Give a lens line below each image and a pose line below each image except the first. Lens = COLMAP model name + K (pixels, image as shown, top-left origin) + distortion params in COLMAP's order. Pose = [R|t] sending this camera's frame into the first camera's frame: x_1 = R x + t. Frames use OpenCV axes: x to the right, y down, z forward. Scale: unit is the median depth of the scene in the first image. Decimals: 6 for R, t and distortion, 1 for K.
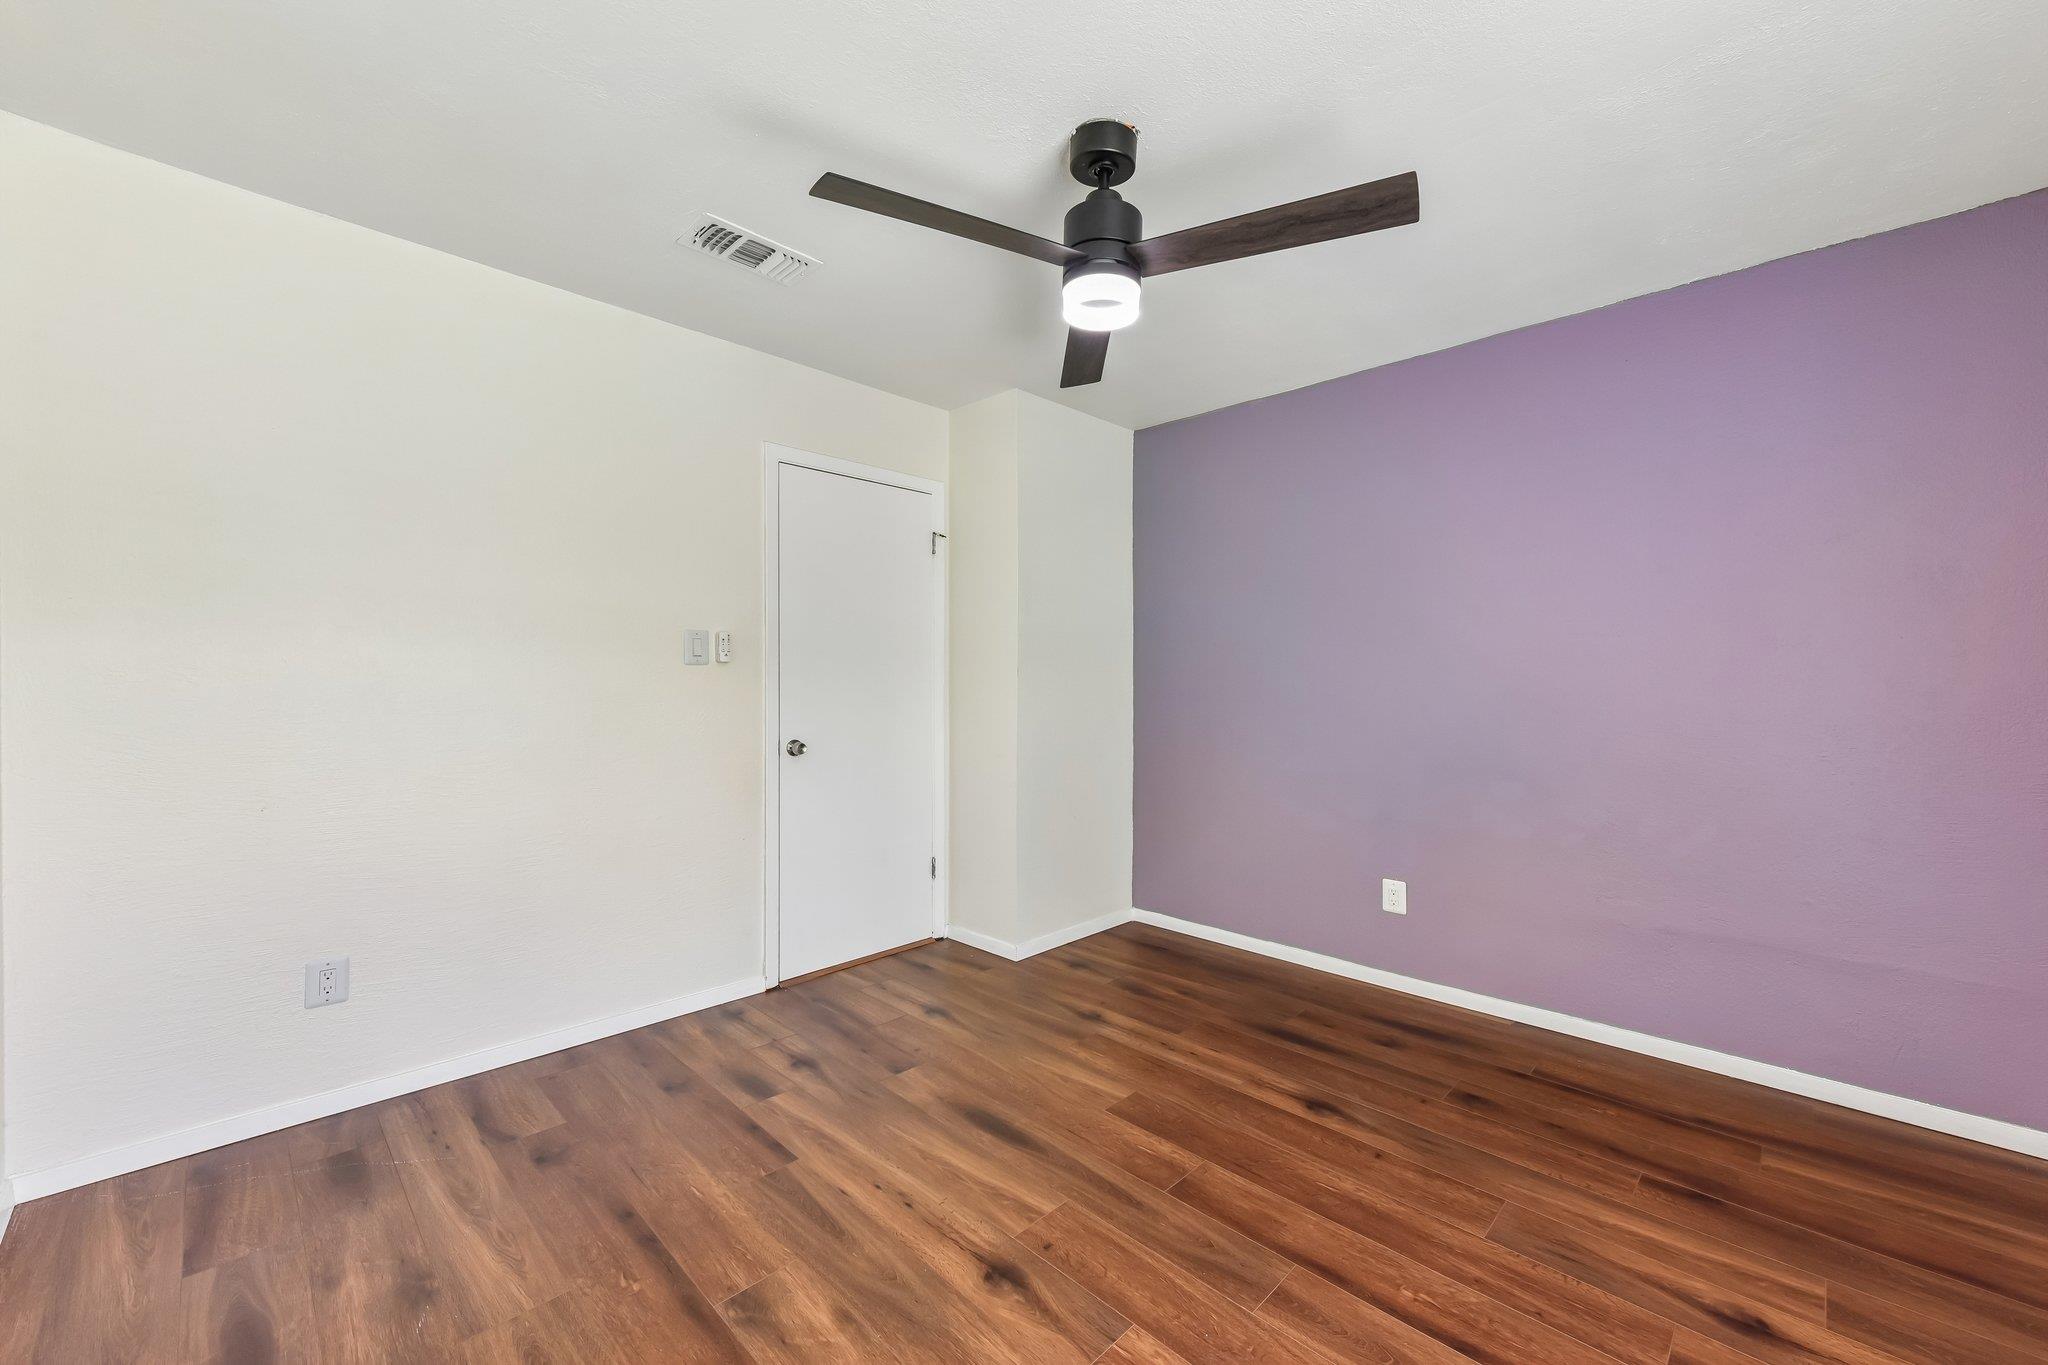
lens RADIAL K [[805.6, 0, 1033.7], [0, 805.6, 685.1], [0, 0, 1]] dist [0.005058, -0.000413]
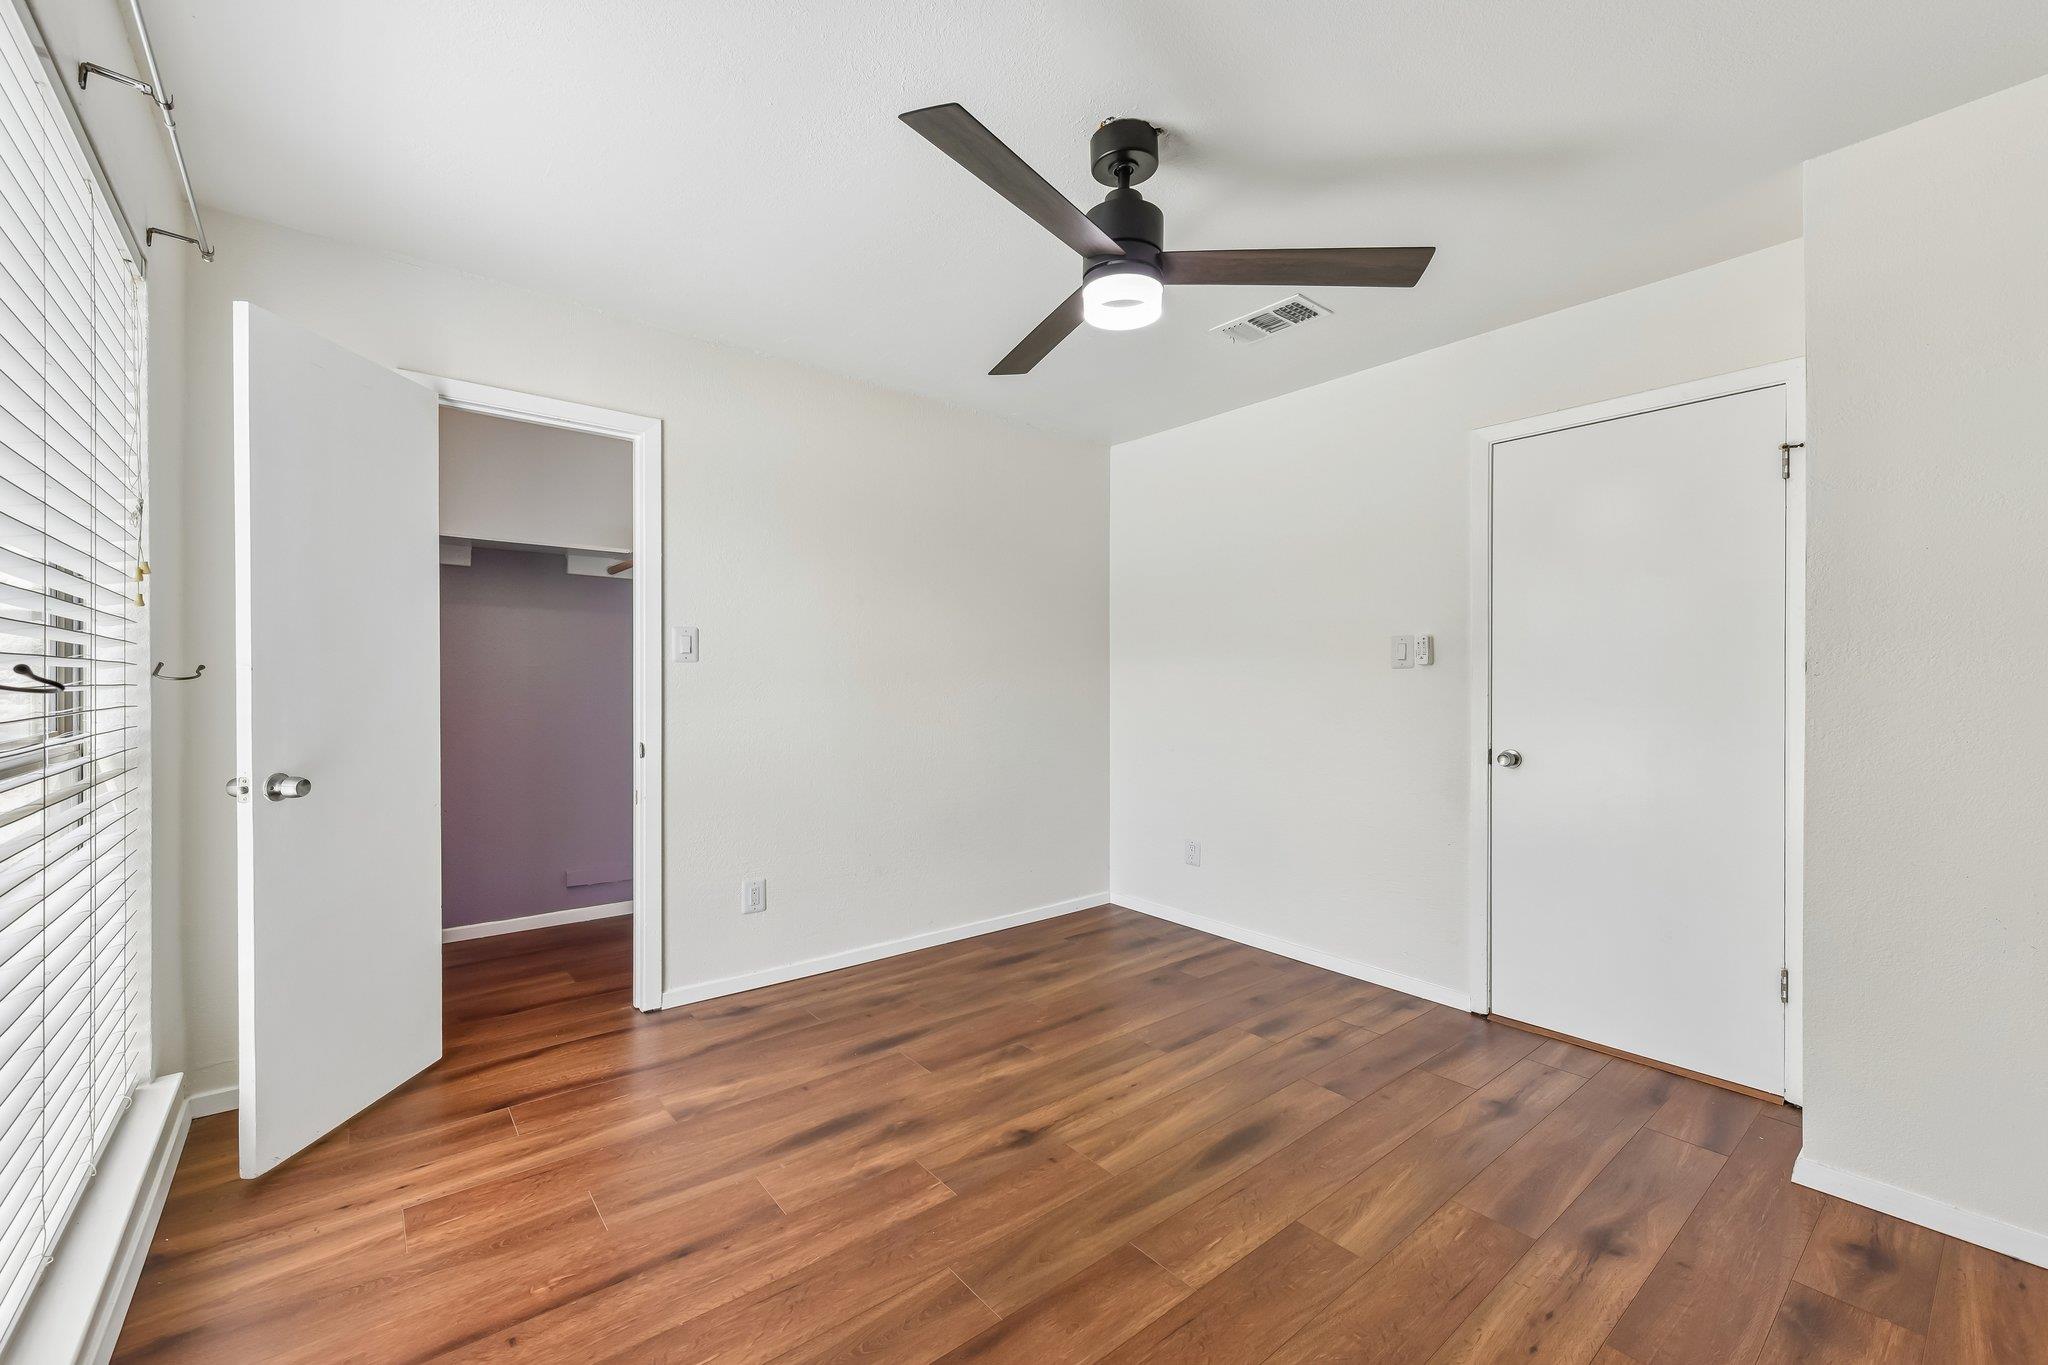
lens RADIAL K [[844.6, 0, 1096.6], [0, 844.6, 688.1], [0, 0, 1]] dist [0.008860, -0.000163]
pose [[-0.060597, 0.005767, -0.998146, 0.944256], [-0.013342, 0.999889, 0.006587, -0.000387], [0.998073, 0.013716, -0.060514, 0.859998]]
